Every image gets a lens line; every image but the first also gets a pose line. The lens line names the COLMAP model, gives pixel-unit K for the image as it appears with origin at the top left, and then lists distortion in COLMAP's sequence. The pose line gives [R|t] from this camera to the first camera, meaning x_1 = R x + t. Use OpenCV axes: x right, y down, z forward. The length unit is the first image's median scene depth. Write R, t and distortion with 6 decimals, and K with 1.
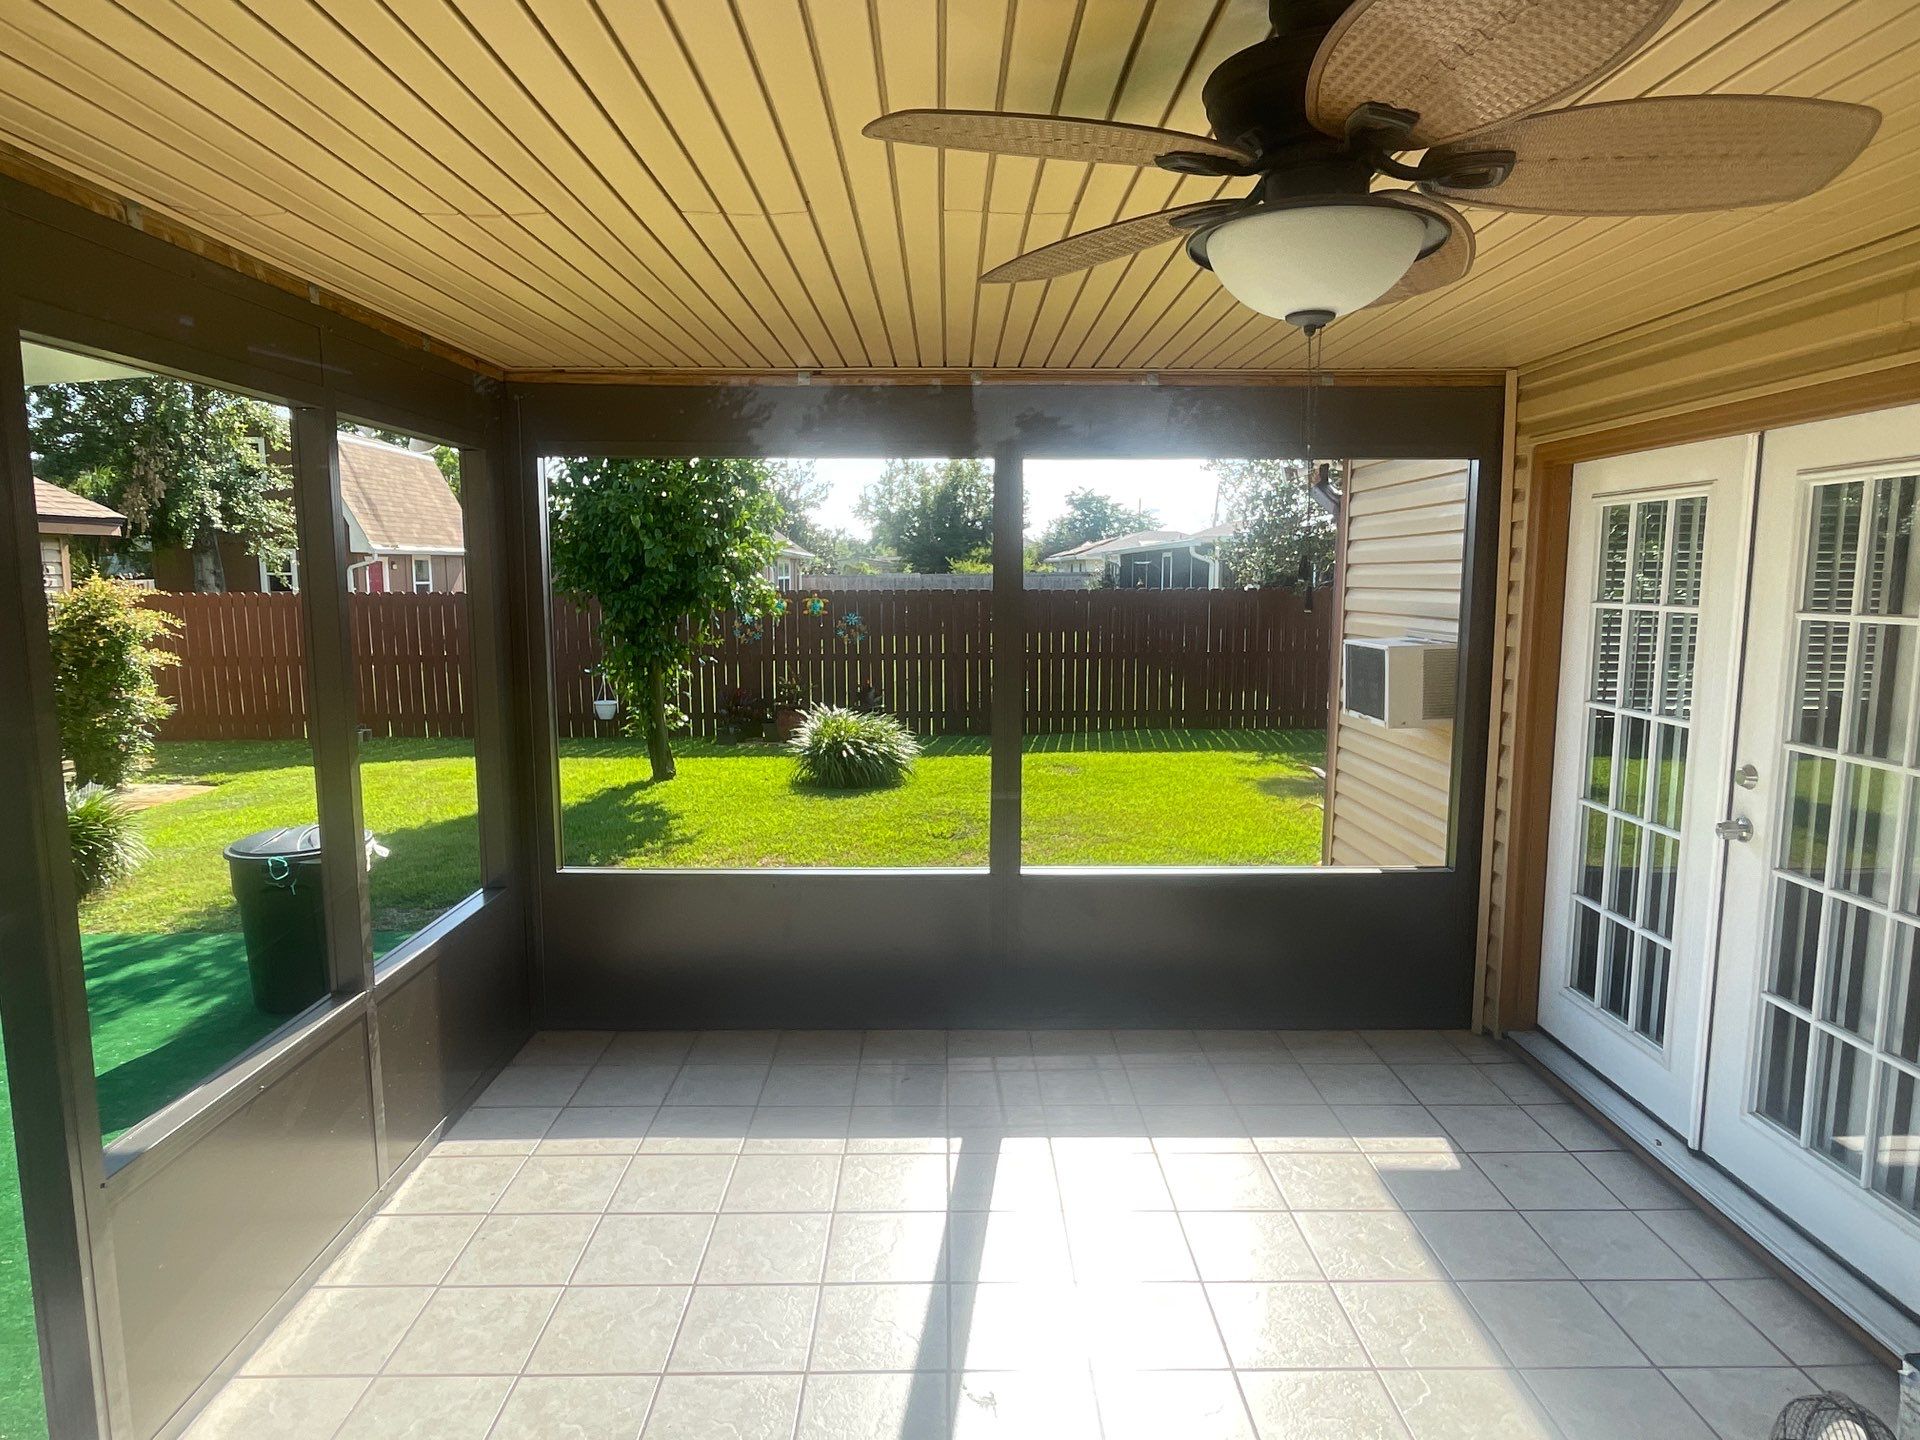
lens RADIAL K [[1137.3, 0, 963.0], [0, 1137.3, 716.2], [0, 0, 1]] dist [-0.002983, -0.001476]
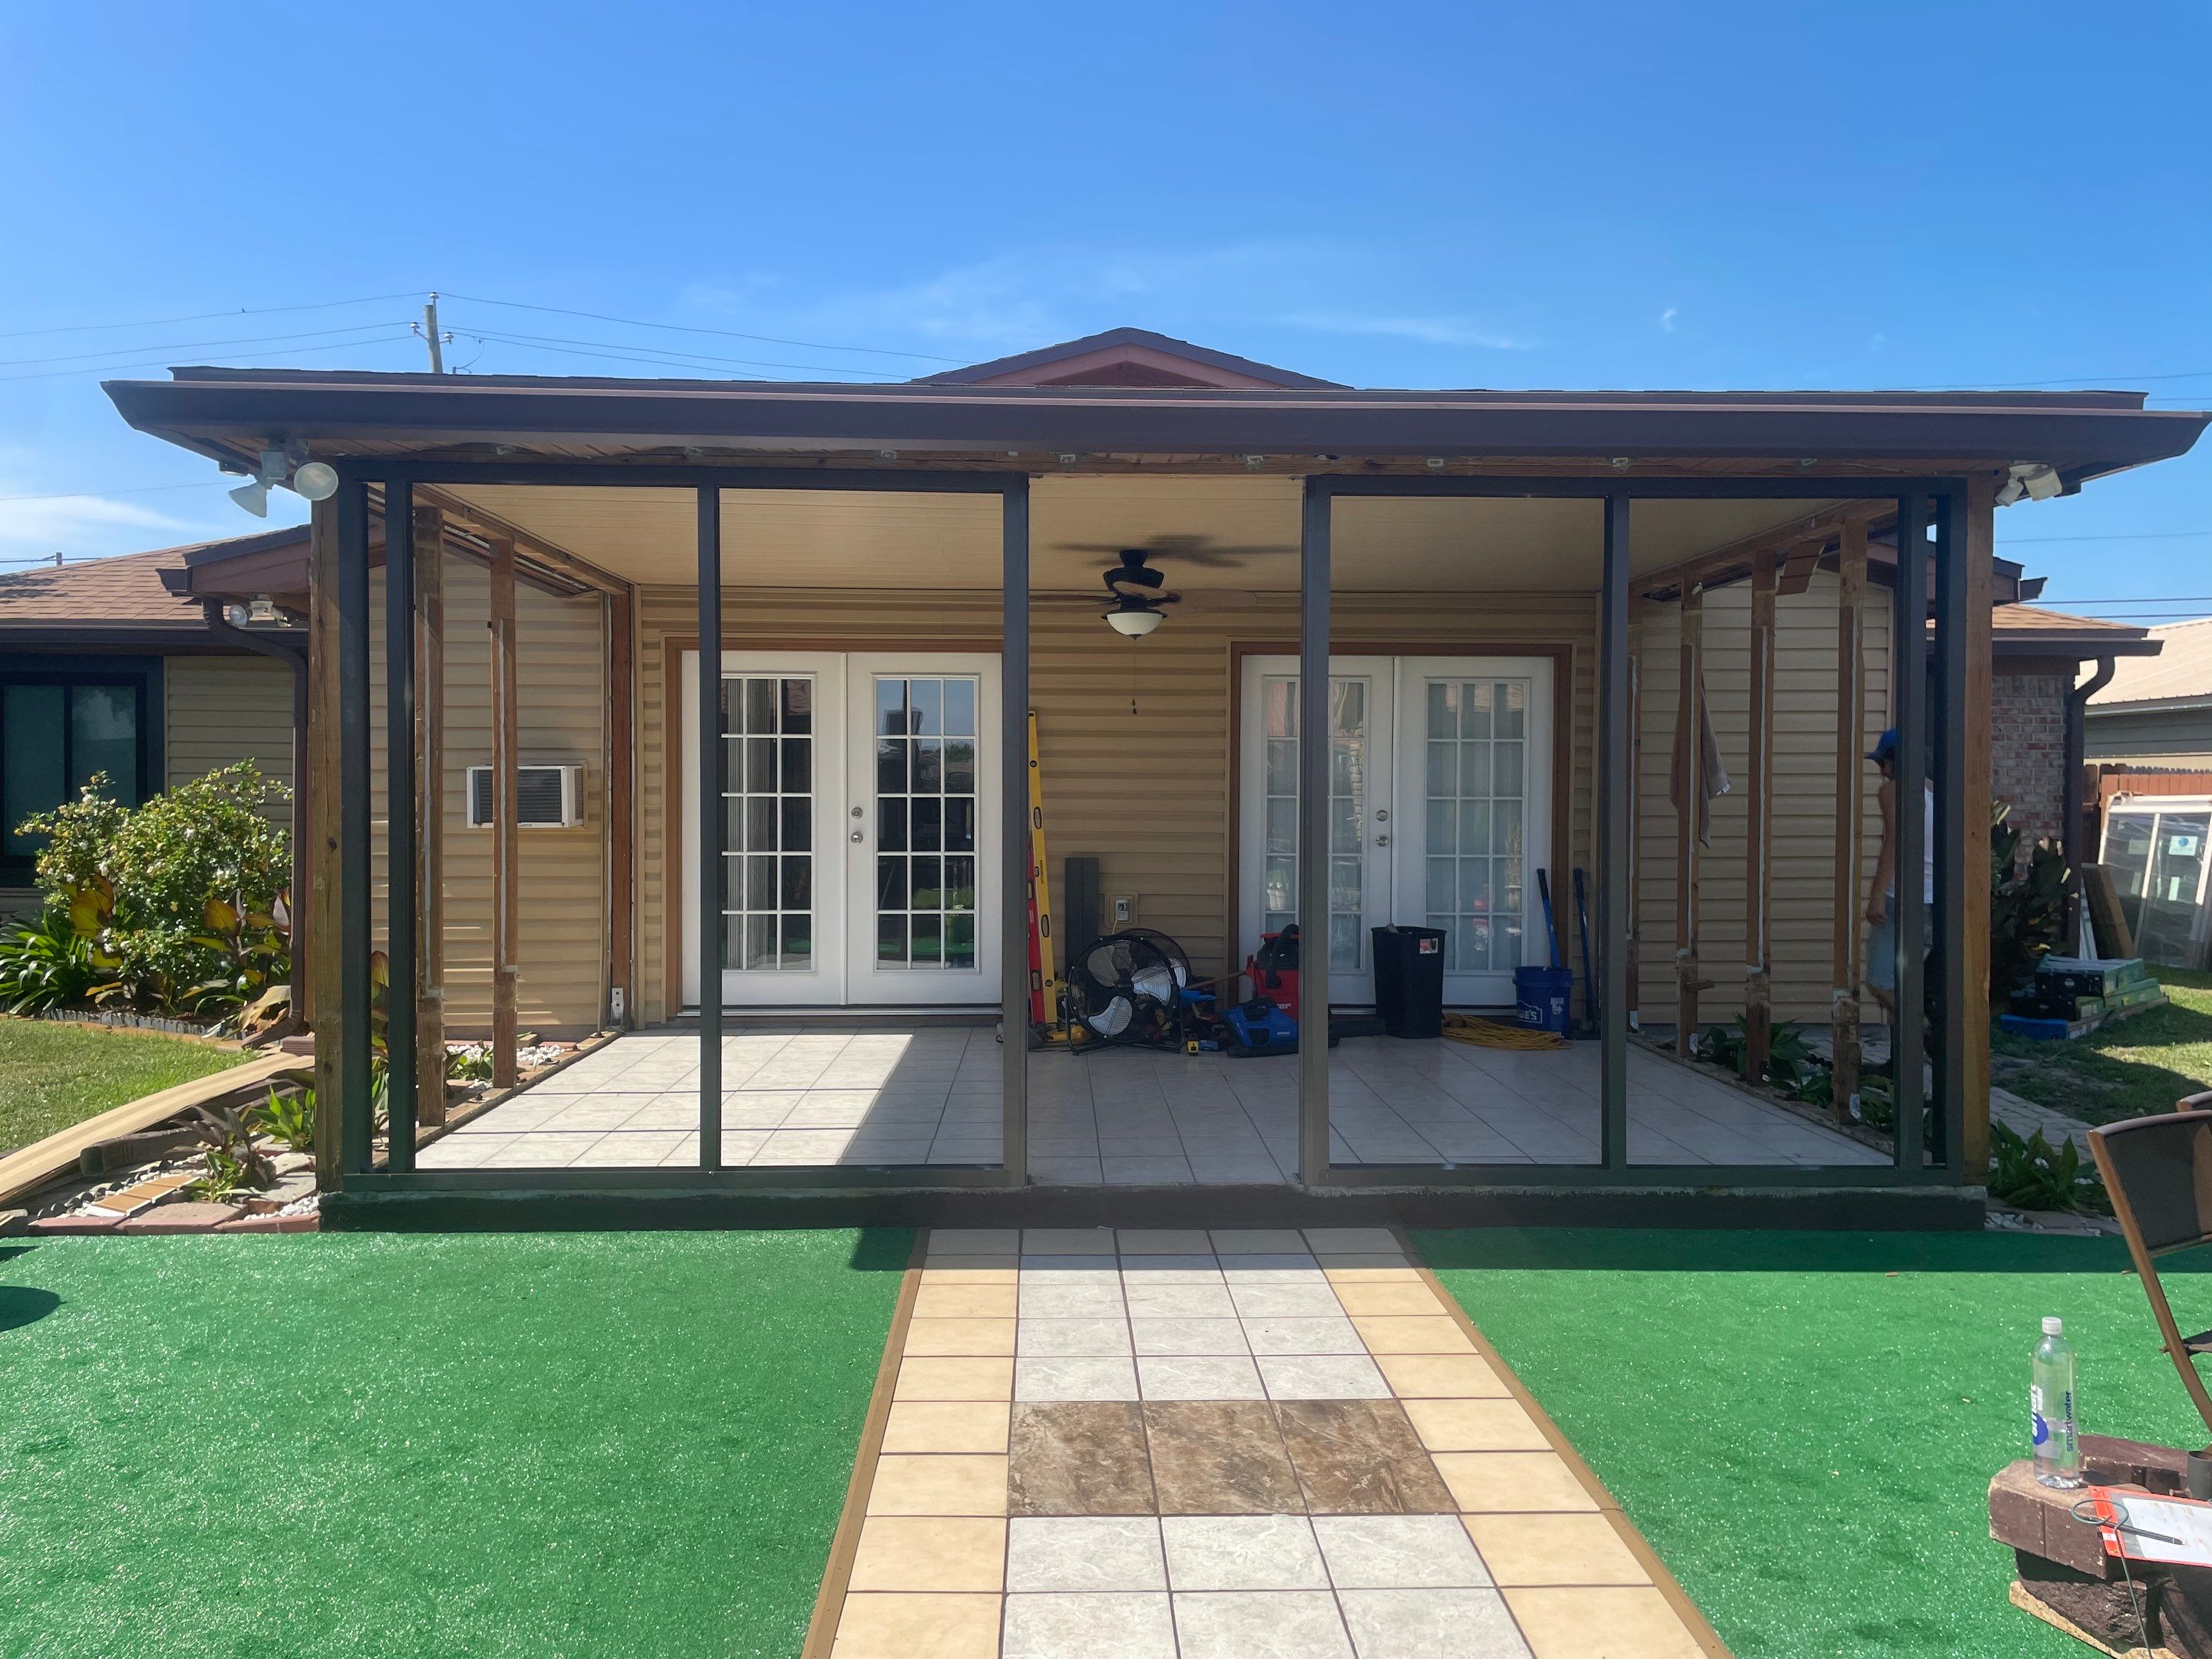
lens RADIAL K [[1675.0, 0, 1096.7], [0, 1675.0, 823.7], [0, 0, 1]] dist [0.057177, -0.046119]
pose [[-0.021984, -0.019855, 0.999561, -1.352622], [0.122743, 0.992185, 0.022408, 0.031959], [-0.992195, 0.123182, -0.019375, 0.341902]]
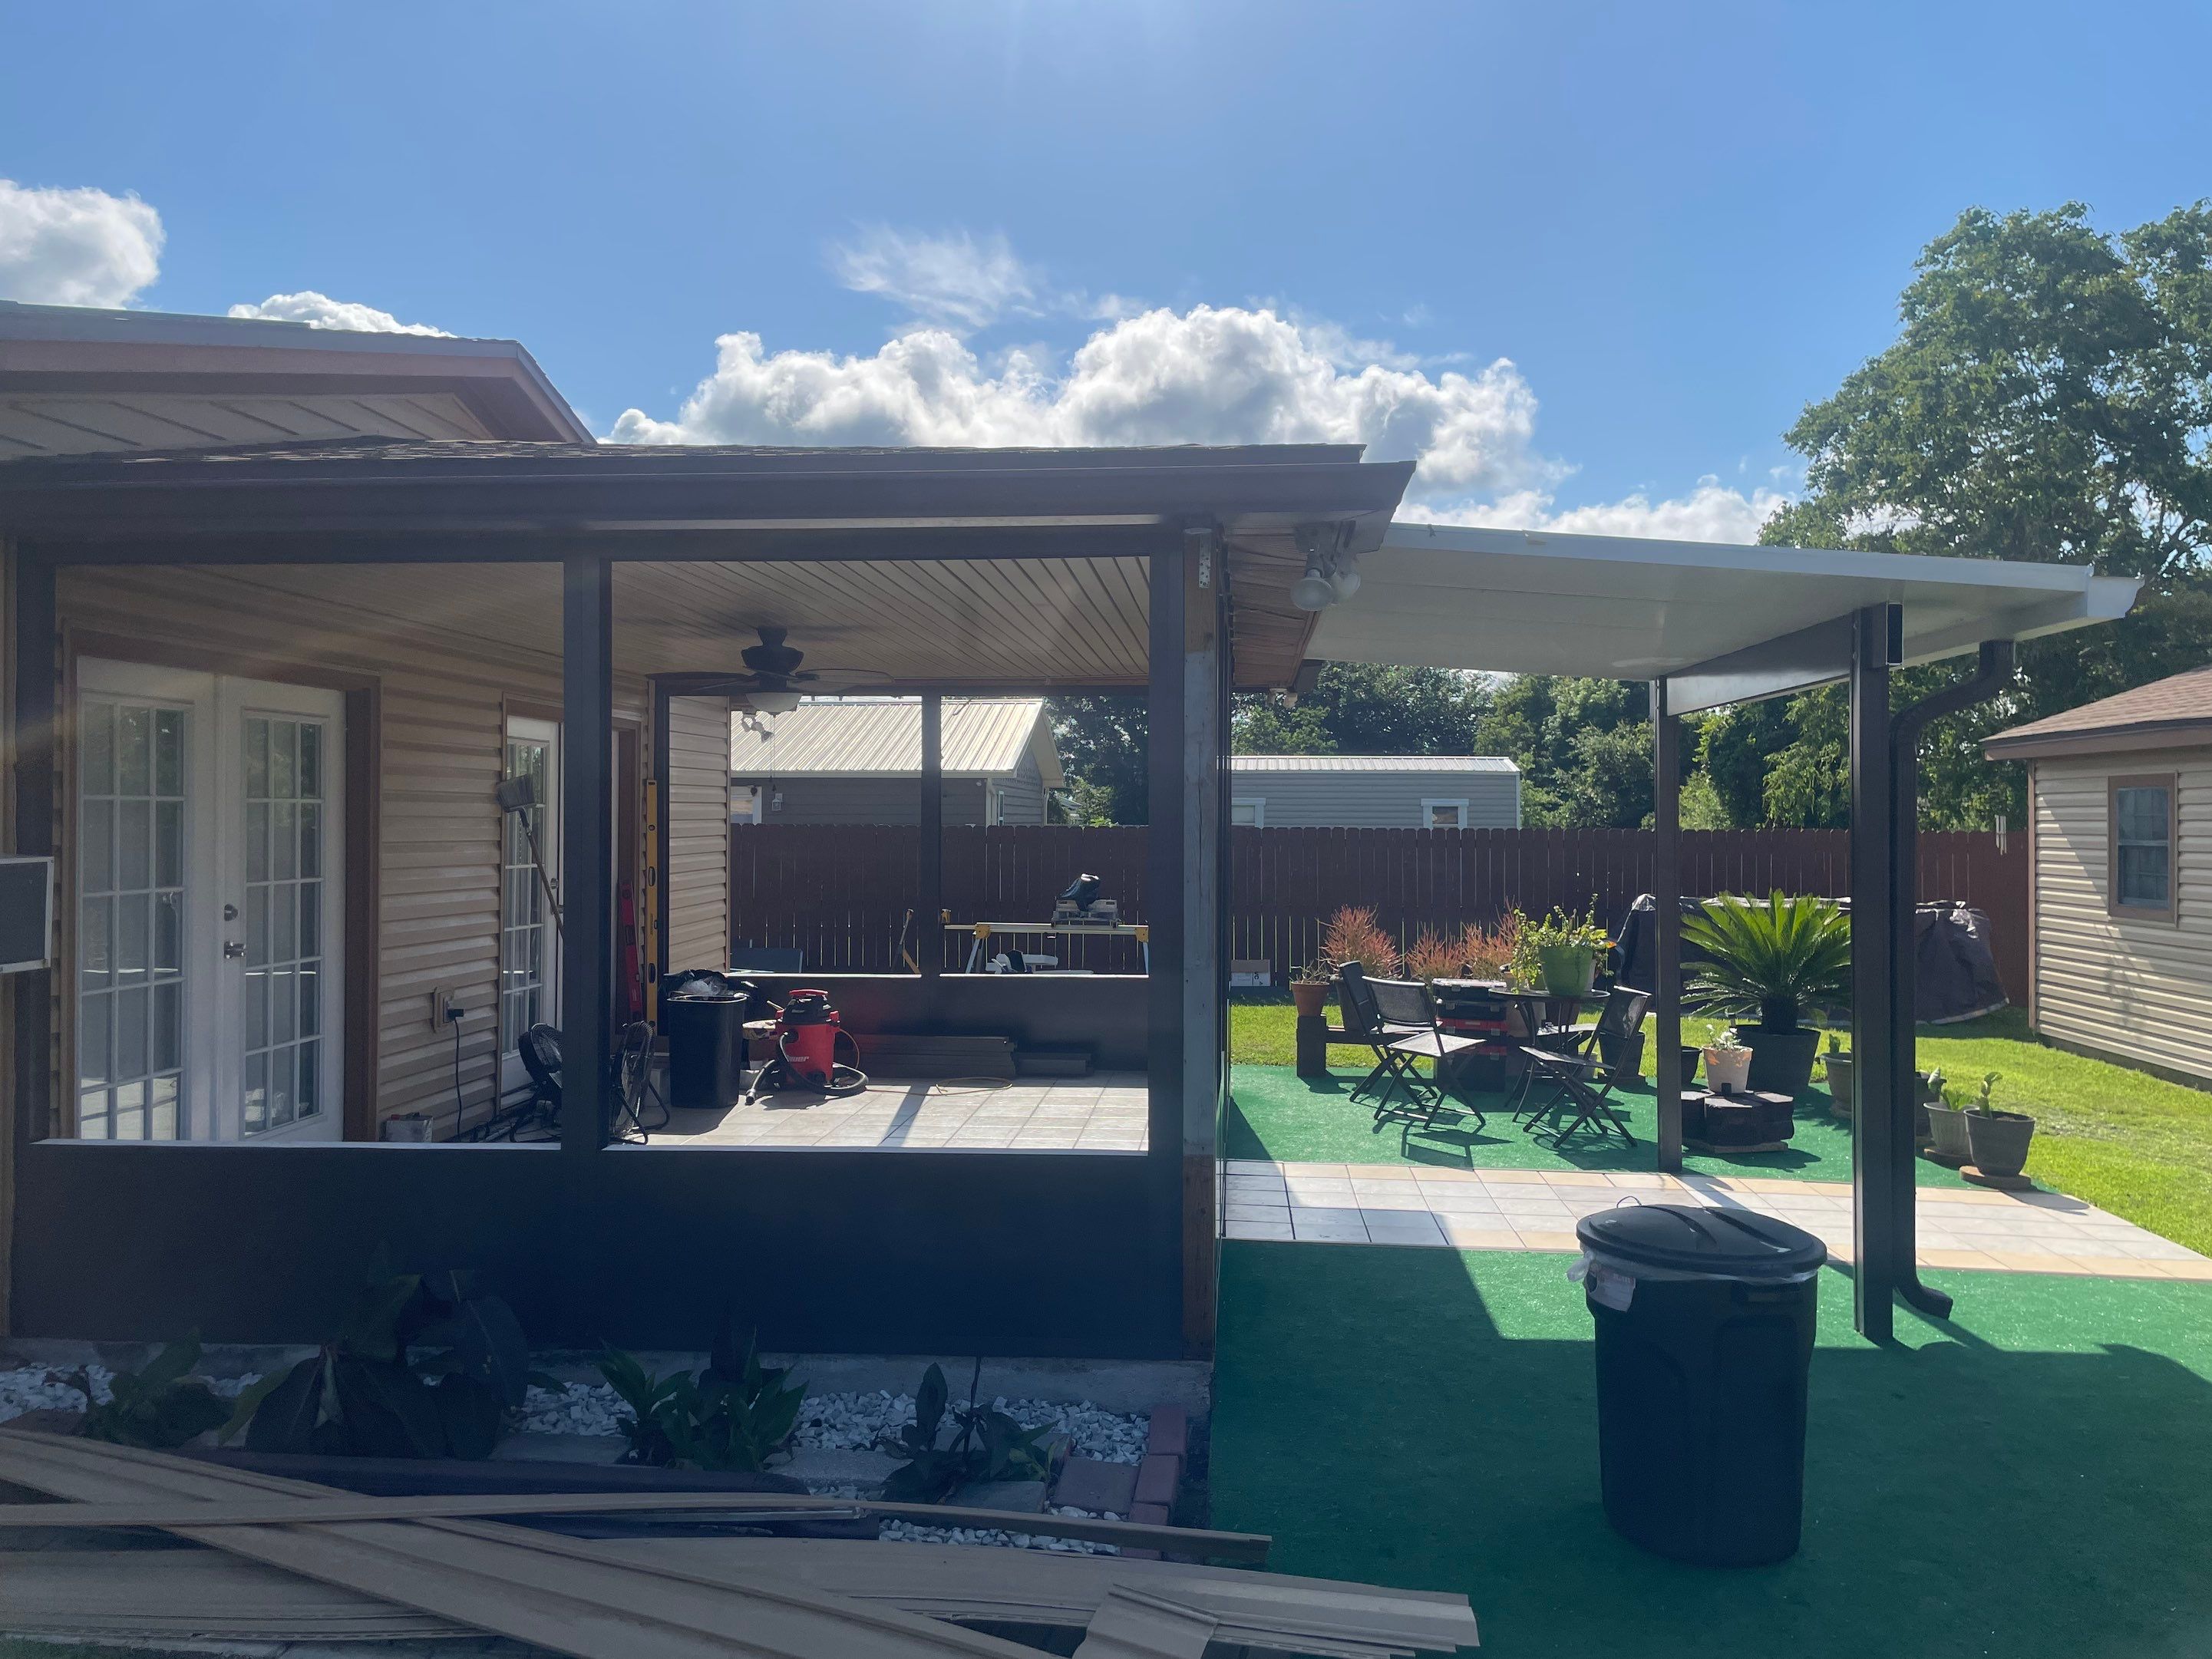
lens RADIAL K [[1675.6, 0, 1118.0], [0, 1675.6, 813.6], [0, 0, 1]] dist [0.078408, -0.090292]
pose [[-0.995462, -0.000333, 0.095155, -0.356636], [0.011366, 0.992418, 0.122386, -0.179265], [-0.094474, 0.122912, -0.987911, 1.672188]]
